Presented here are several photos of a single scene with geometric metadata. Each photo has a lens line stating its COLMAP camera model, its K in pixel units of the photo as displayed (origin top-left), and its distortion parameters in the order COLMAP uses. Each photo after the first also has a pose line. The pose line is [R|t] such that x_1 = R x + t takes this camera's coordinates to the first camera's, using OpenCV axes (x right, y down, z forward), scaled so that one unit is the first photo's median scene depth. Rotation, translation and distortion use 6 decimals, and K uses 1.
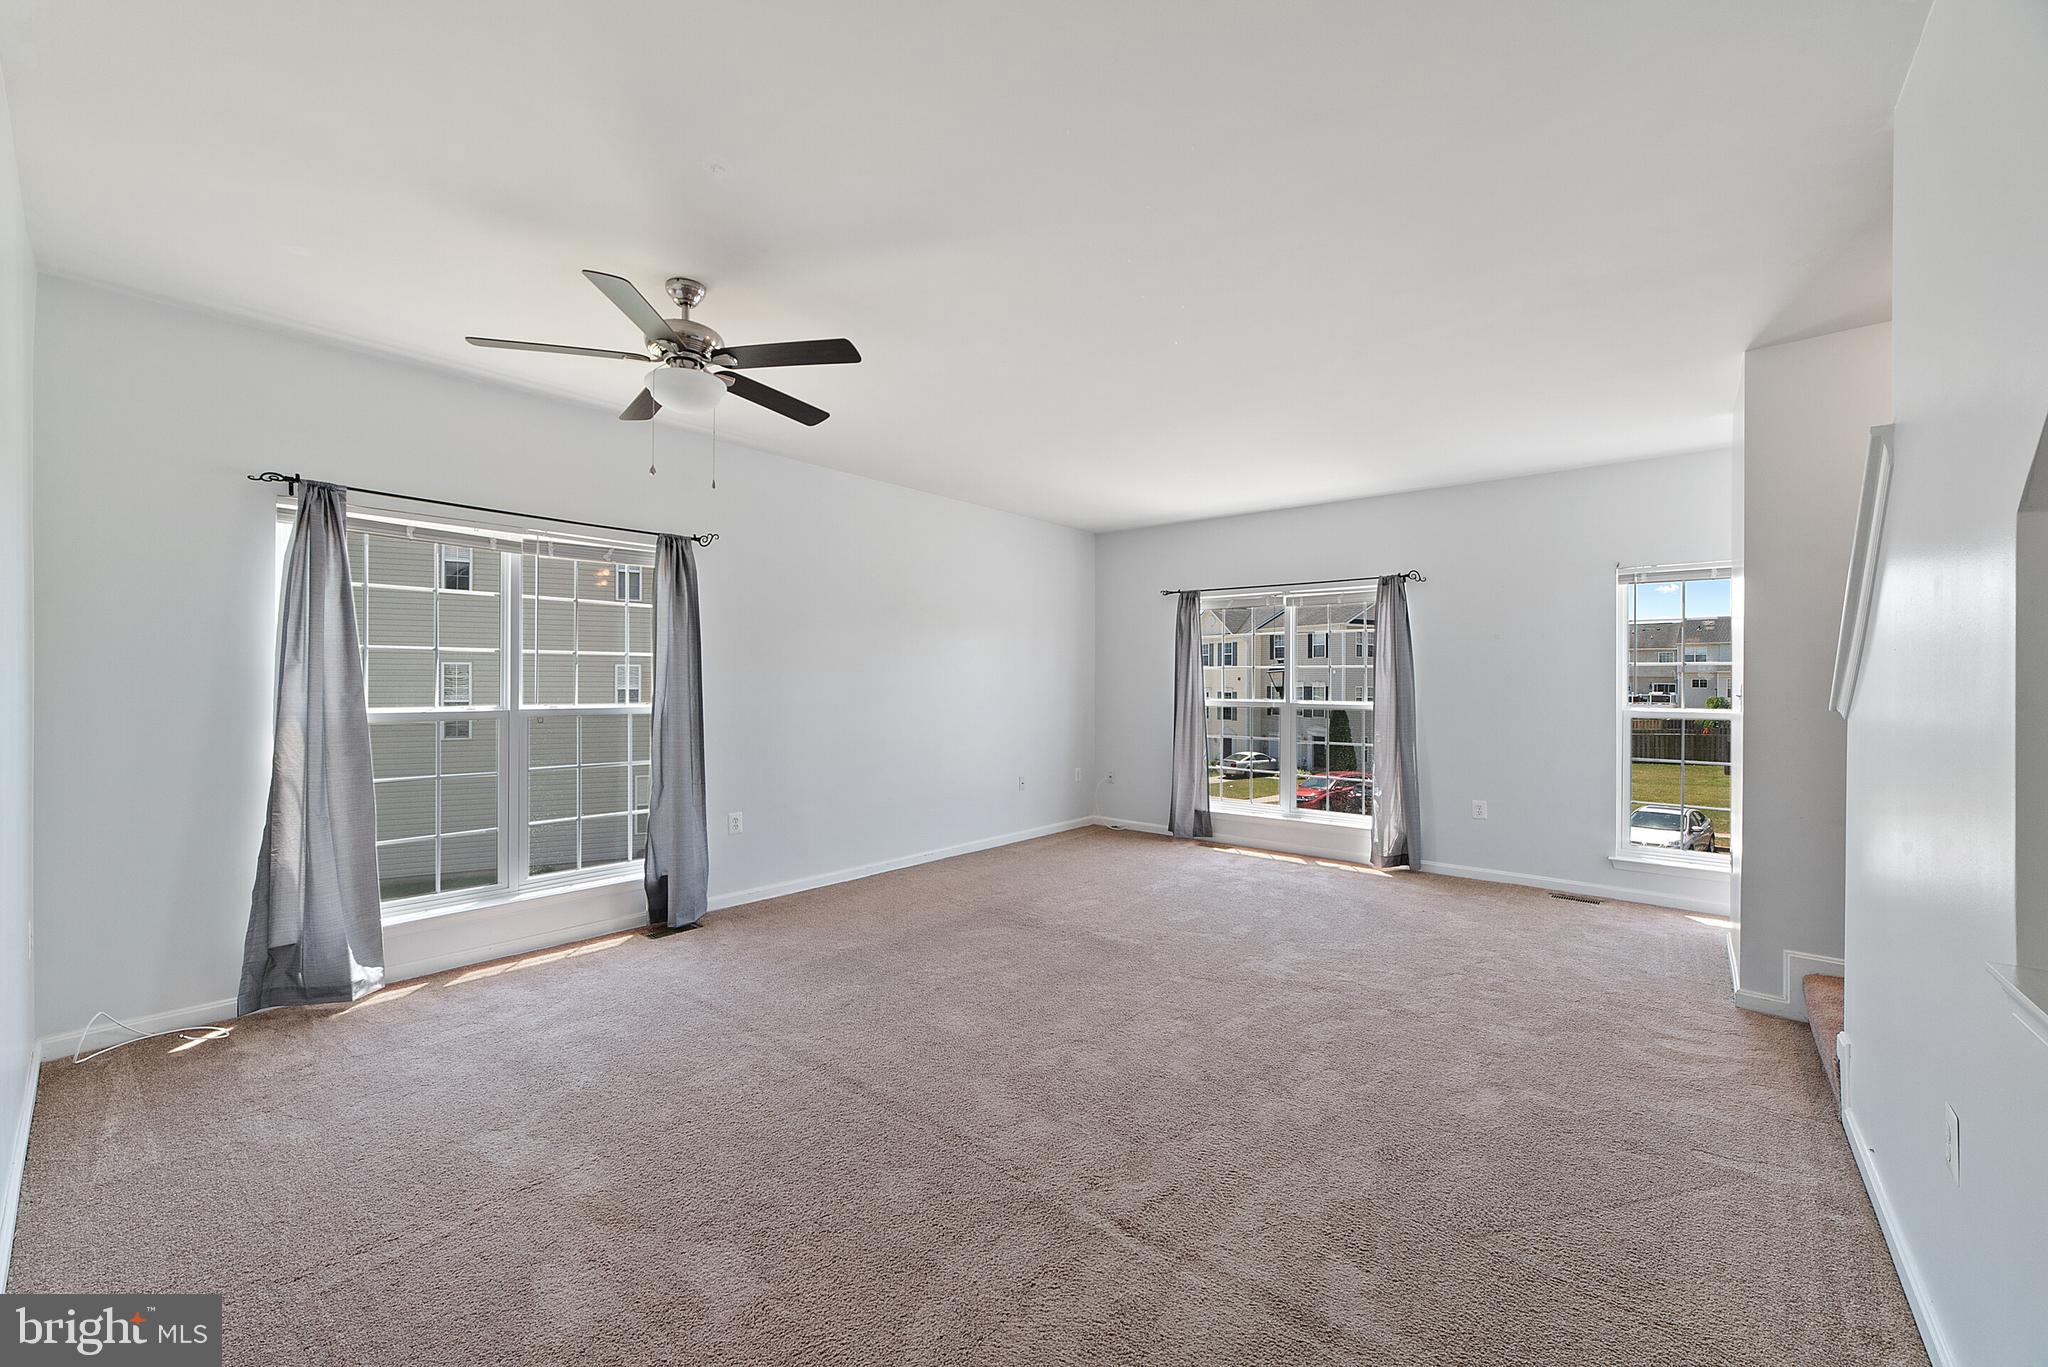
lens RADIAL K [[813.7, 0, 978.0], [0, 813.7, 679.2], [0, 0, 1]] dist [-0.020853, 0.005293]
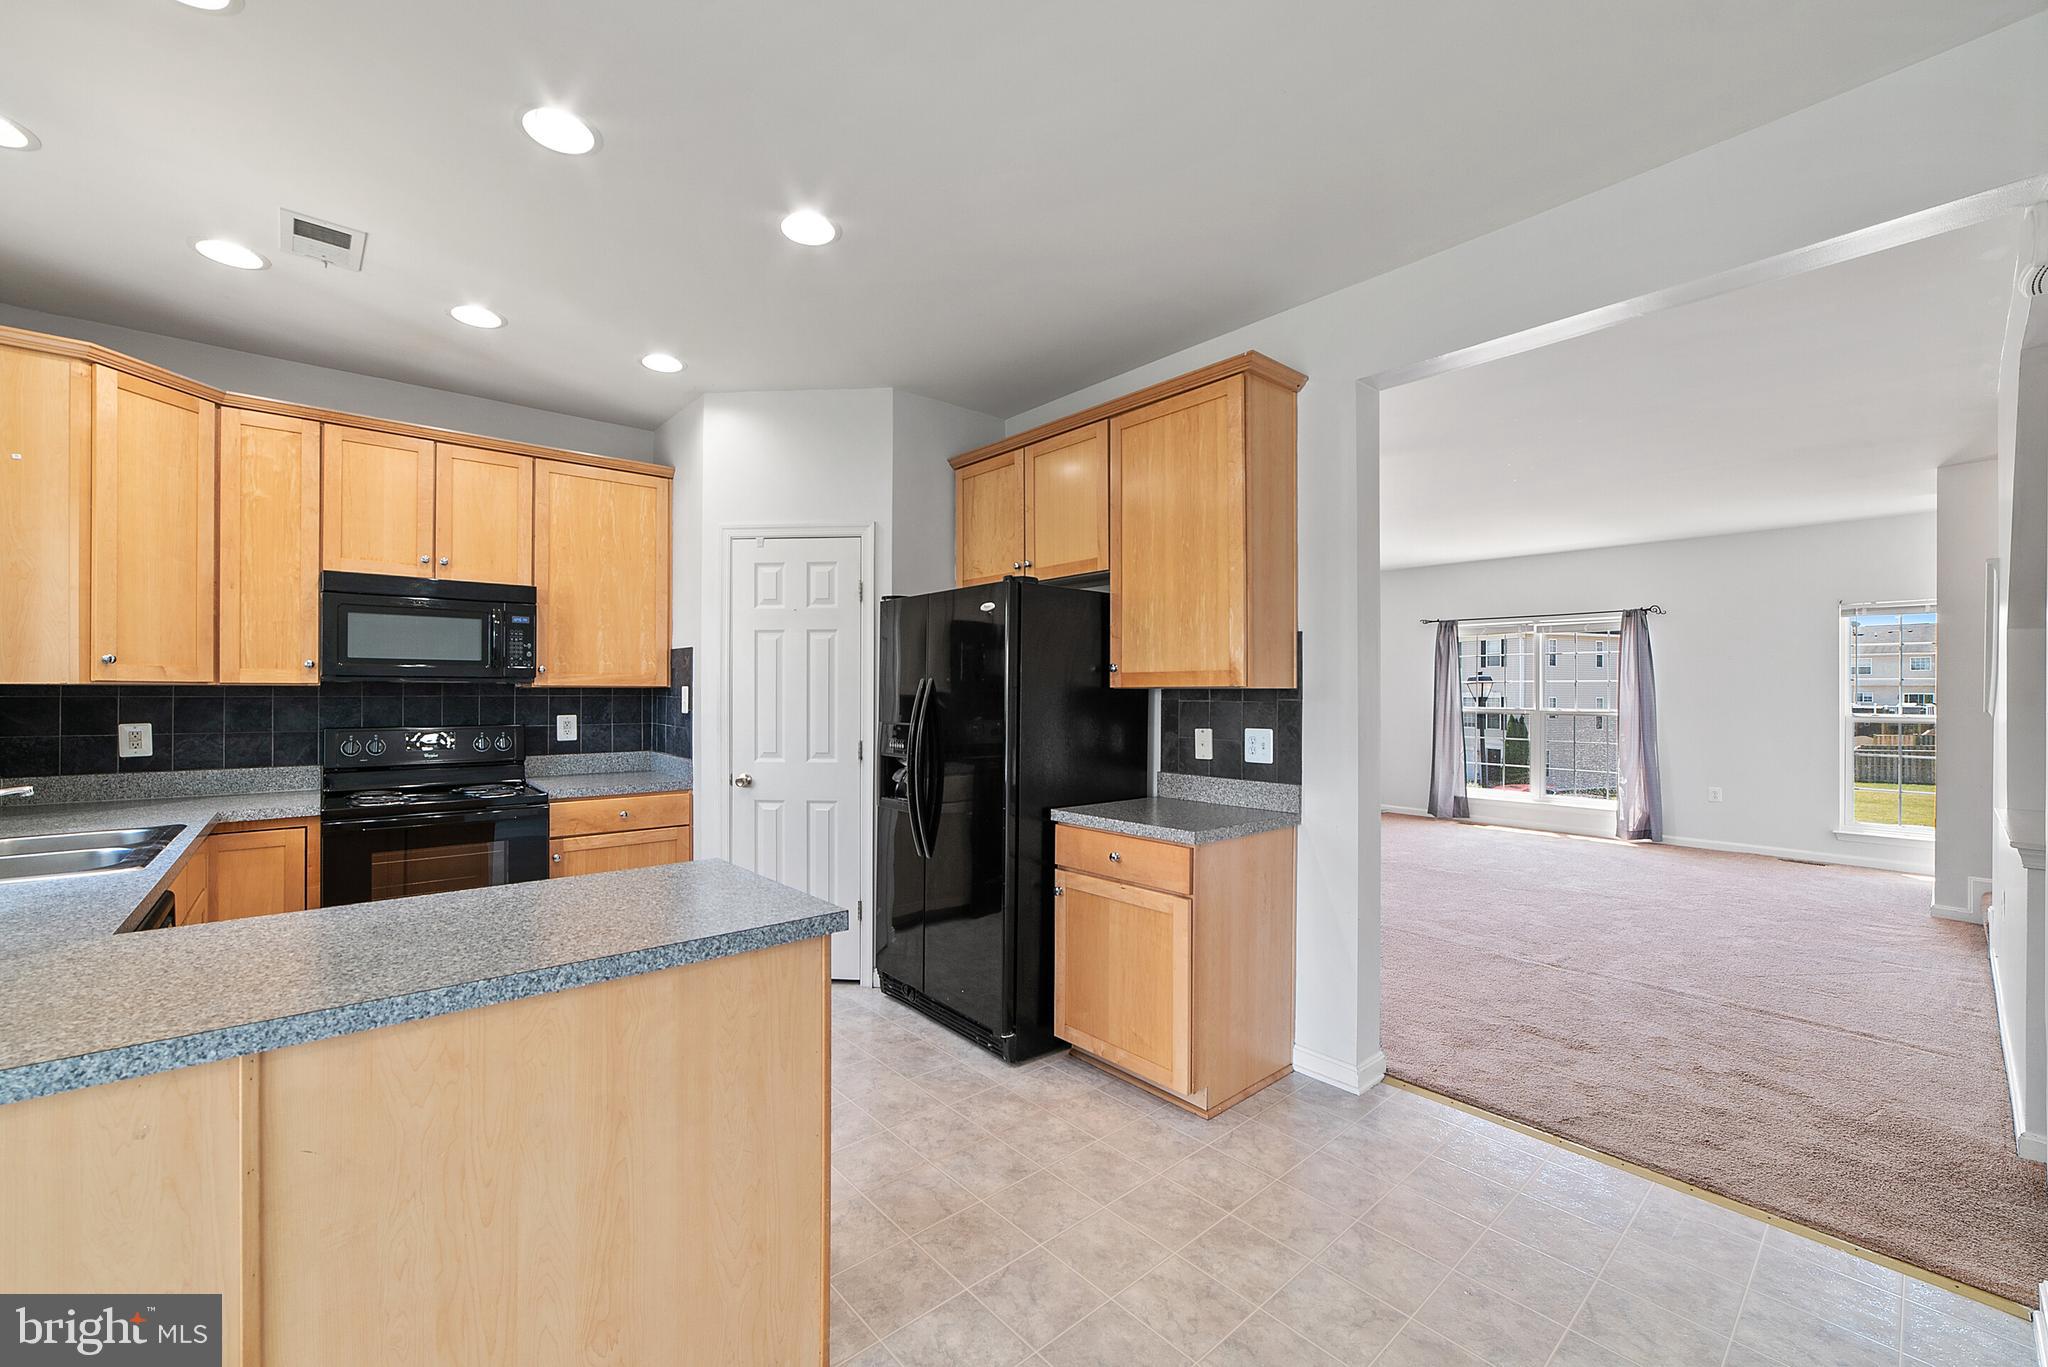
lens RADIAL K [[813.7, 0, 973.3], [0, 813.7, 688.1], [0, 0, 1]] dist [-0.020853, 0.005293]
pose [[0.986827, -0.001628, -0.161770, -0.302686], [0.001355, 0.999997, -0.001801, -0.004167], [0.161773, 0.001558, 0.986827, -0.401871]]
